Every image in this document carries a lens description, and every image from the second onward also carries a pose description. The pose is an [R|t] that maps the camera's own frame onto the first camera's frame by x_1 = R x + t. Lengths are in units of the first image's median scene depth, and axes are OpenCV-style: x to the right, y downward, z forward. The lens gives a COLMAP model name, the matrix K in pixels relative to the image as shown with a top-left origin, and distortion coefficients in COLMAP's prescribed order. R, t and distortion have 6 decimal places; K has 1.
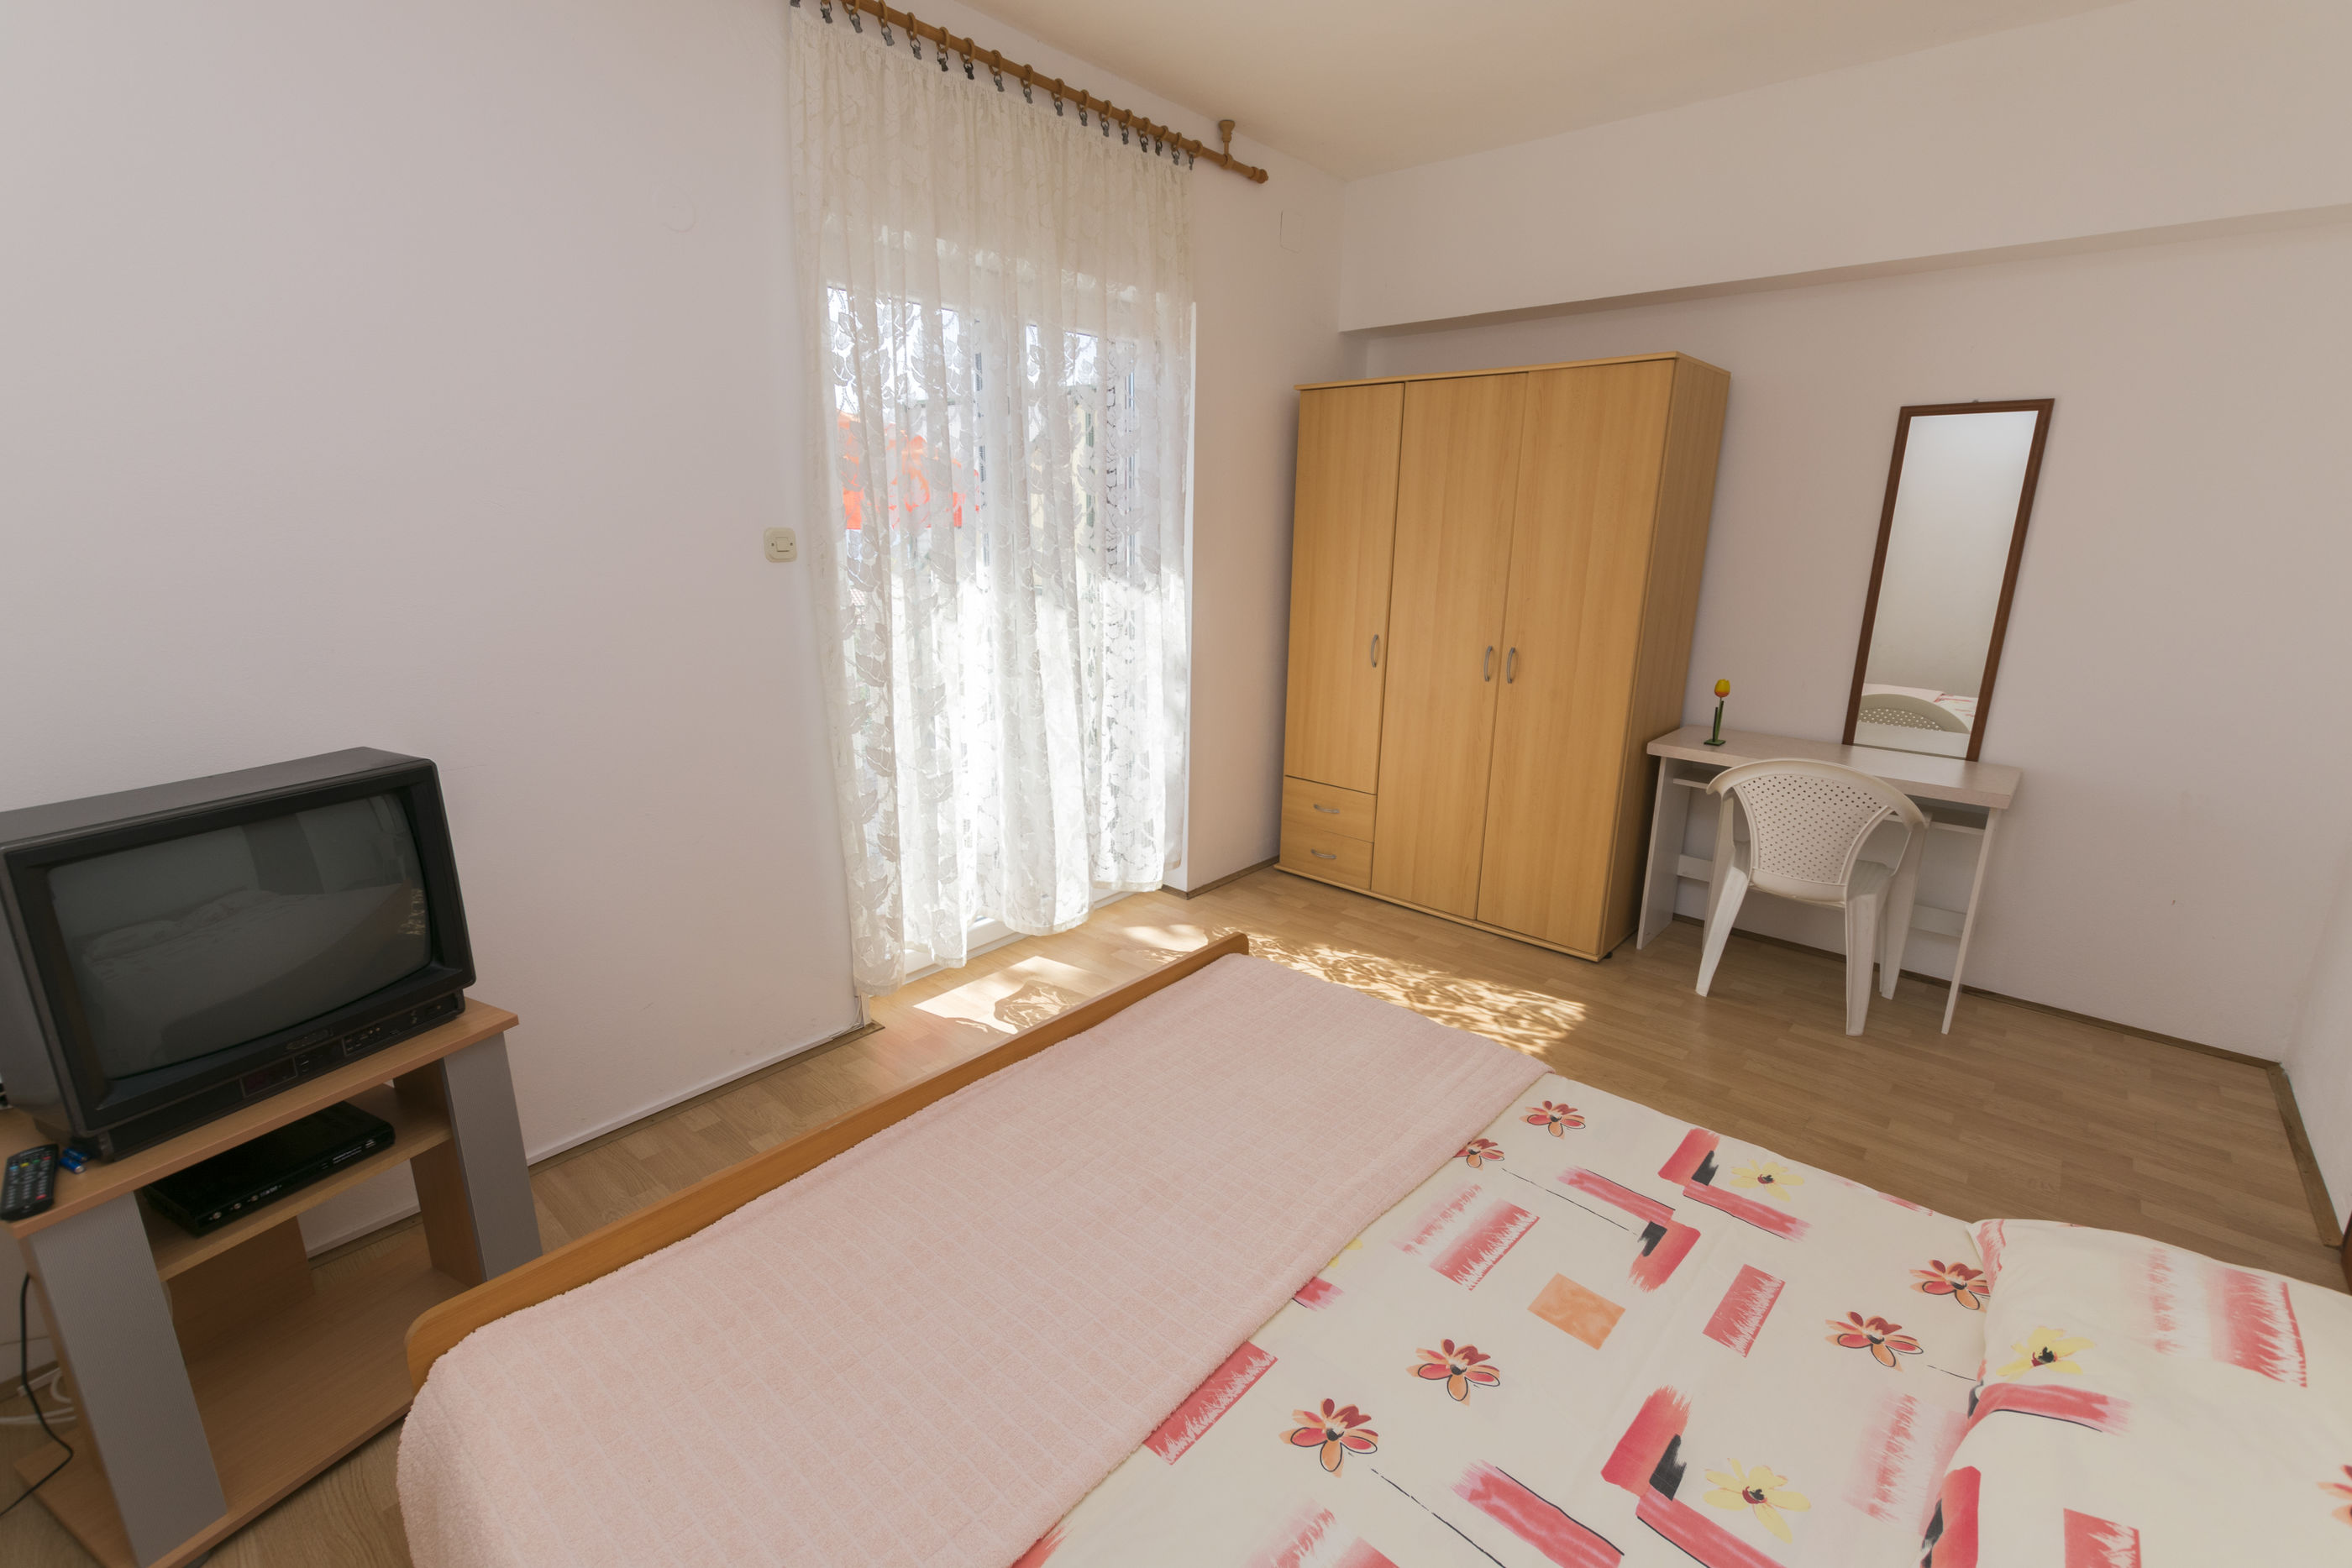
lens RADIAL K [[1012.7, 0, 1184.8], [0, 1012.7, 783.1], [0, 0, 1]] dist [0.015903, -0.006156]
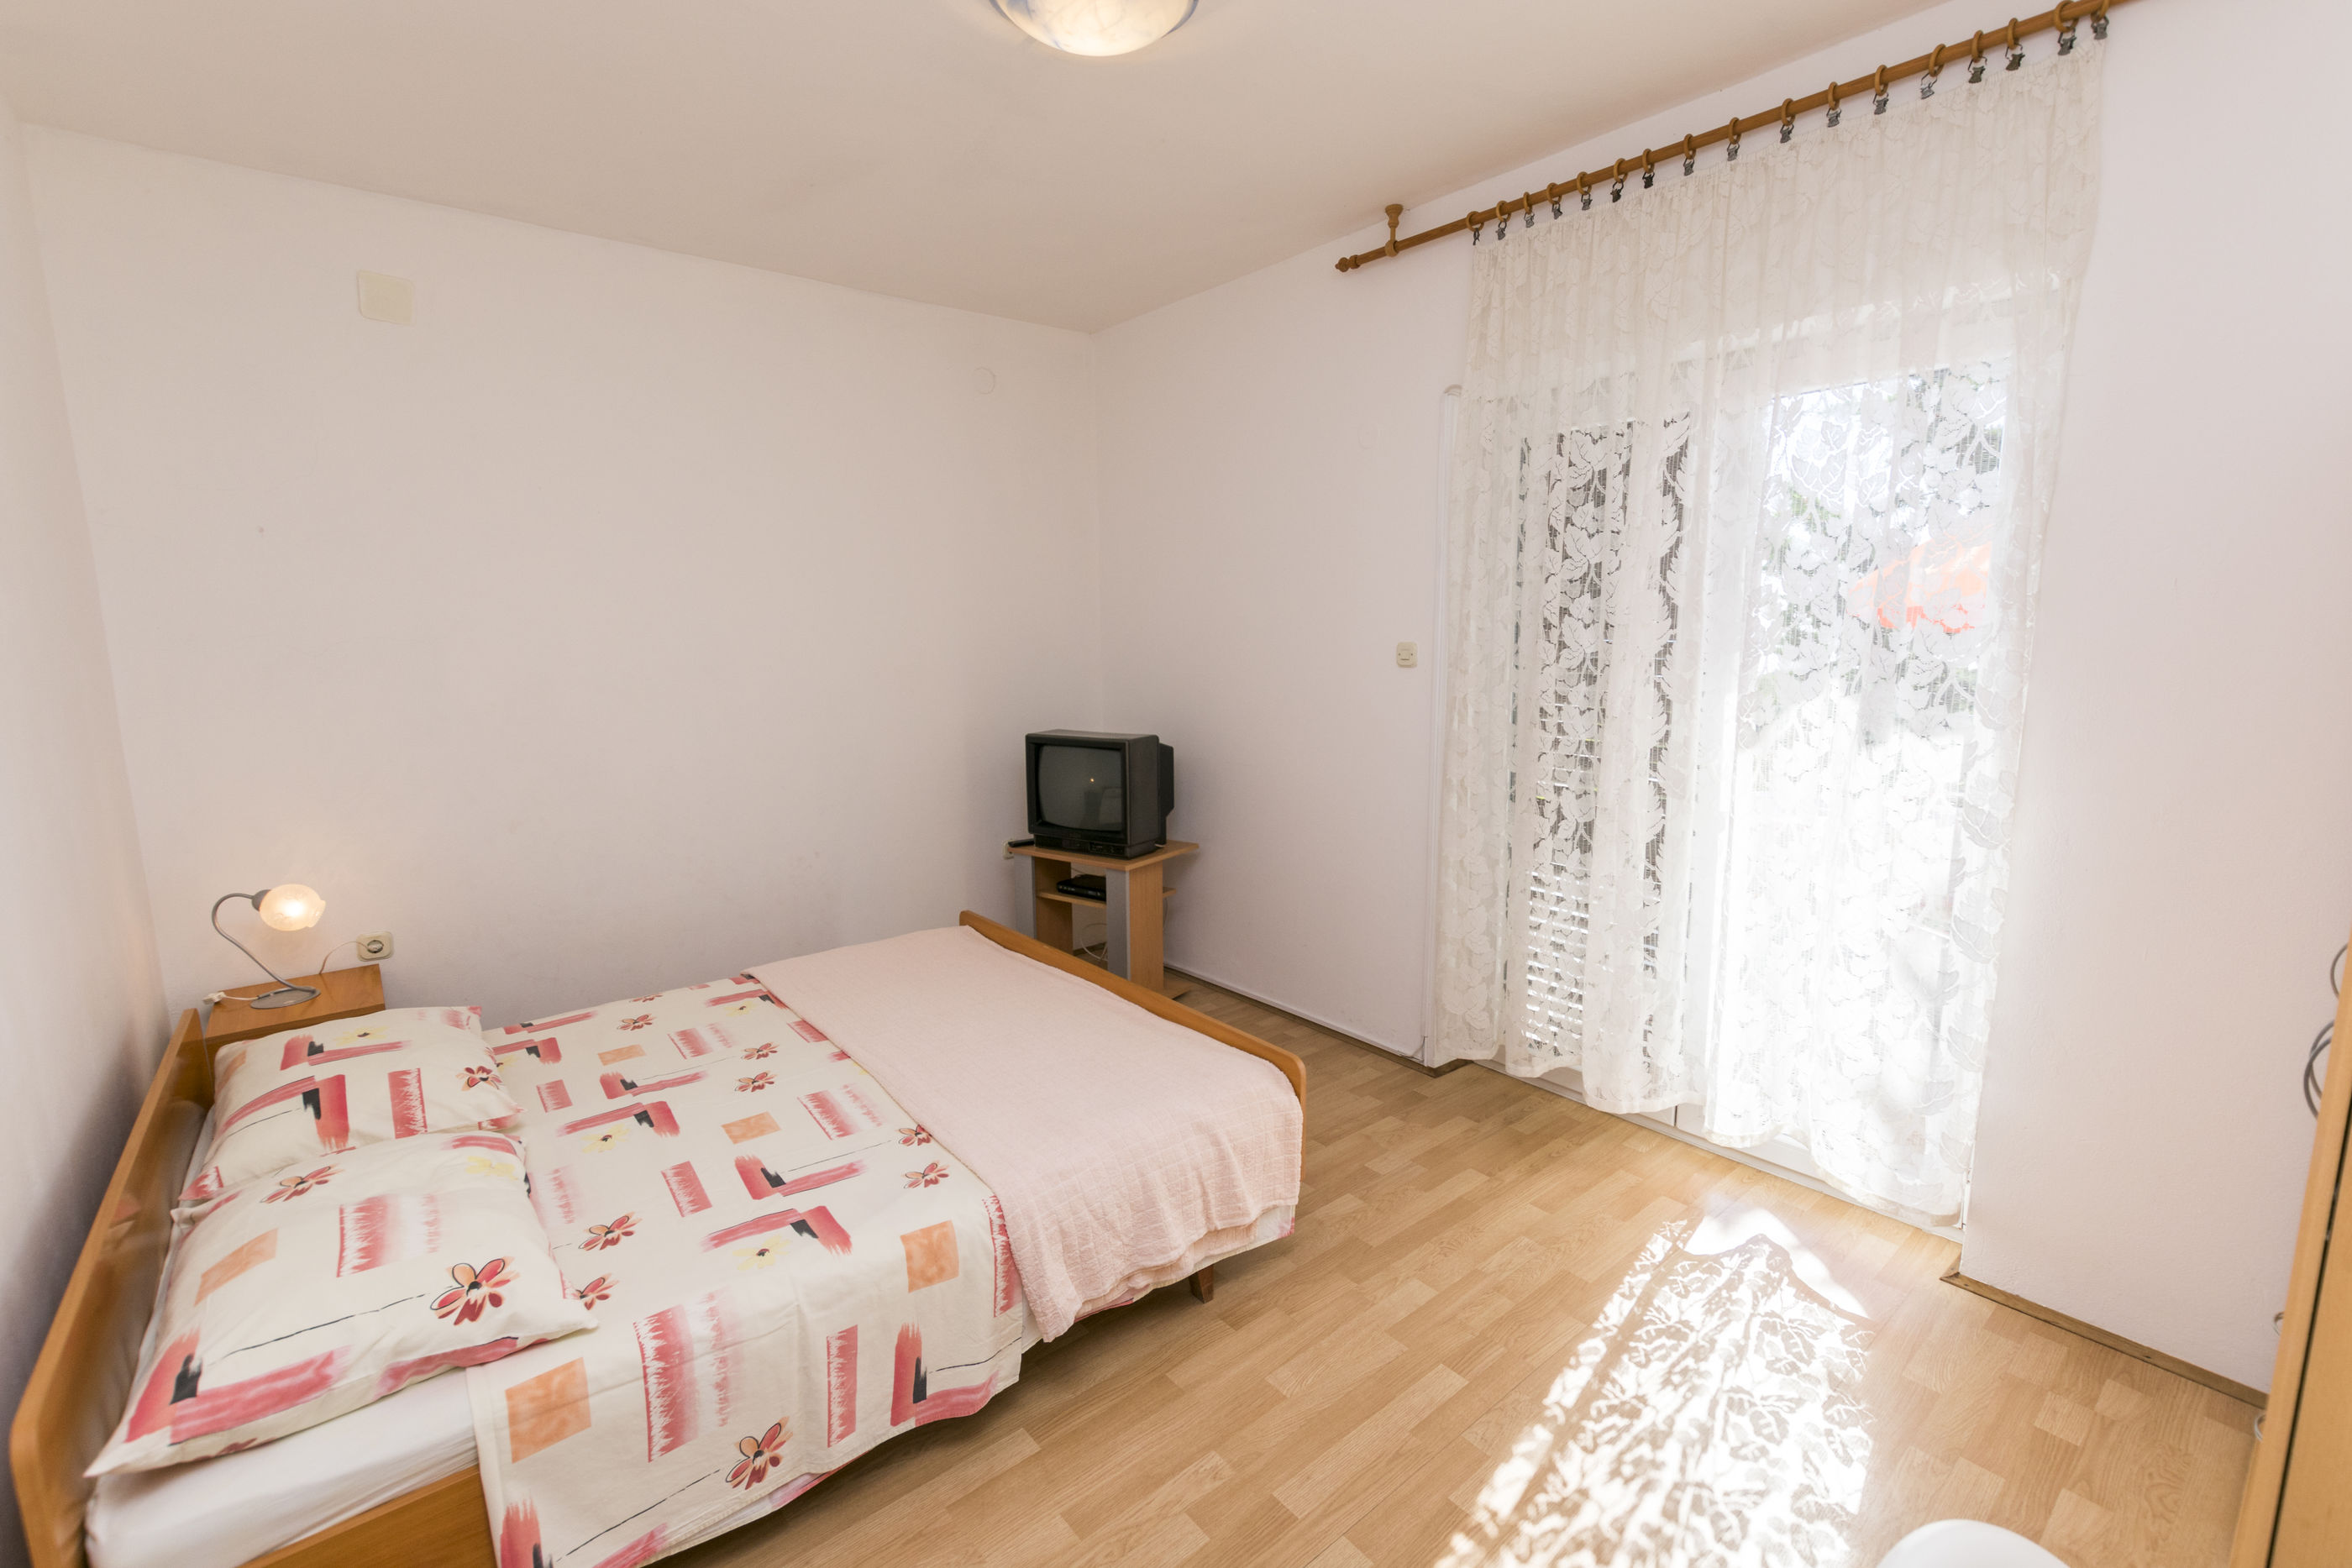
lens RADIAL K [[1012.7, 0, 1184.8], [0, 1012.7, 783.1], [0, 0, 1]] dist [0.015903, -0.006156]
pose [[-0.160304, 0.140632, -0.976998, 1.753528], [-0.247942, 0.952326, 0.177763, -0.443455], [0.955420, 0.270735, -0.117794, 1.691393]]
